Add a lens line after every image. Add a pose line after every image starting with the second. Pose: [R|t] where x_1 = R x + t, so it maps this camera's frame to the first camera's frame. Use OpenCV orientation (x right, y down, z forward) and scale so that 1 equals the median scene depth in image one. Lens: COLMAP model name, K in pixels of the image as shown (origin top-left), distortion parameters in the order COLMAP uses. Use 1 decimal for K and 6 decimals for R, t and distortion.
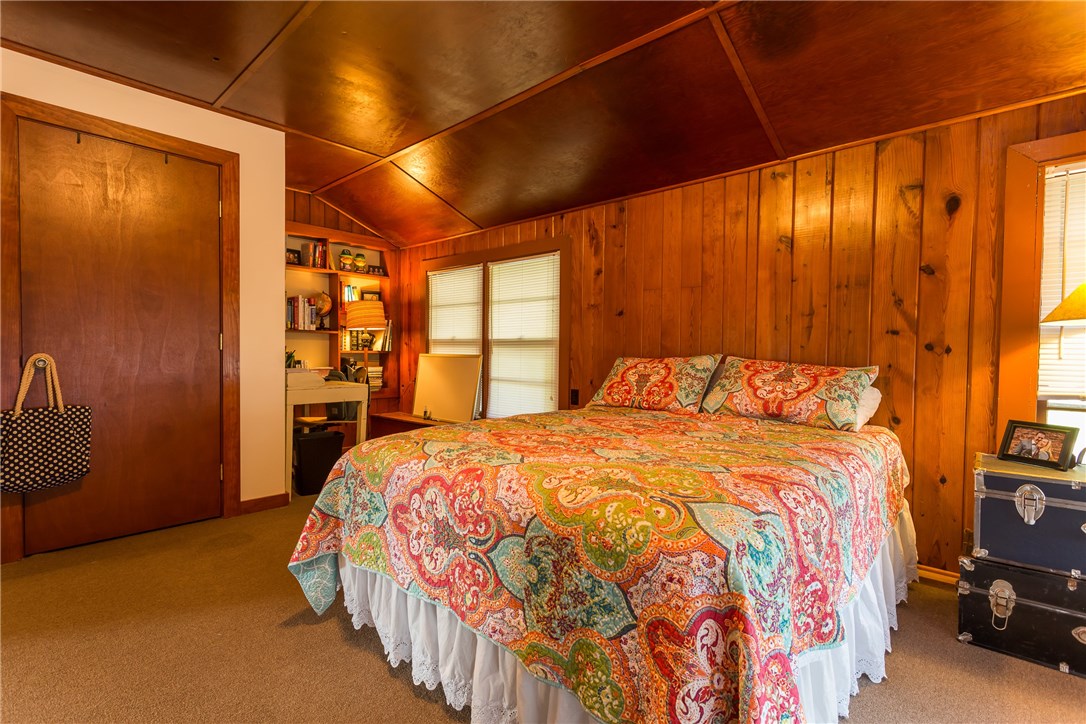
lens RADIAL K [[532.1, 0, 546.1], [0, 532.1, 363.7], [0, 0, 1]] dist [-0.001364, 0.001762]
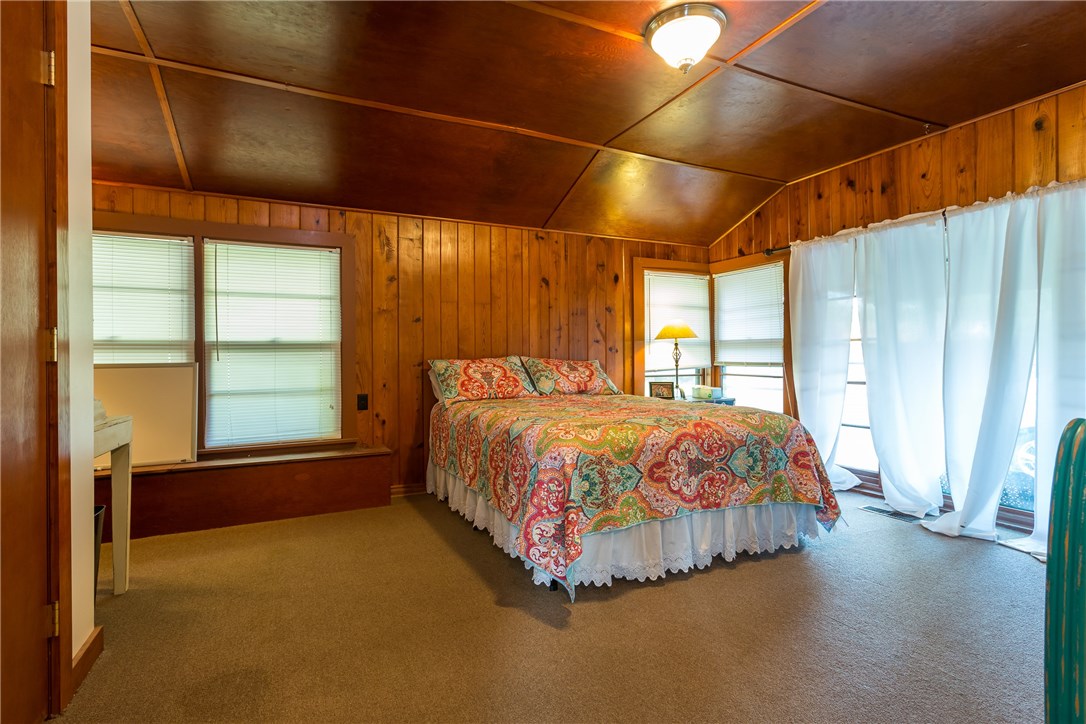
lens RADIAL K [[532.1, 0, 547.9], [0, 532.1, 355.5], [0, 0, 1]] dist [-0.001364, 0.001762]
pose [[0.344239, -0.016414, 0.938739, -1.334441], [0.033665, 0.999420, 0.005130, -0.029363], [-0.938278, 0.029837, 0.344592, 0.612690]]
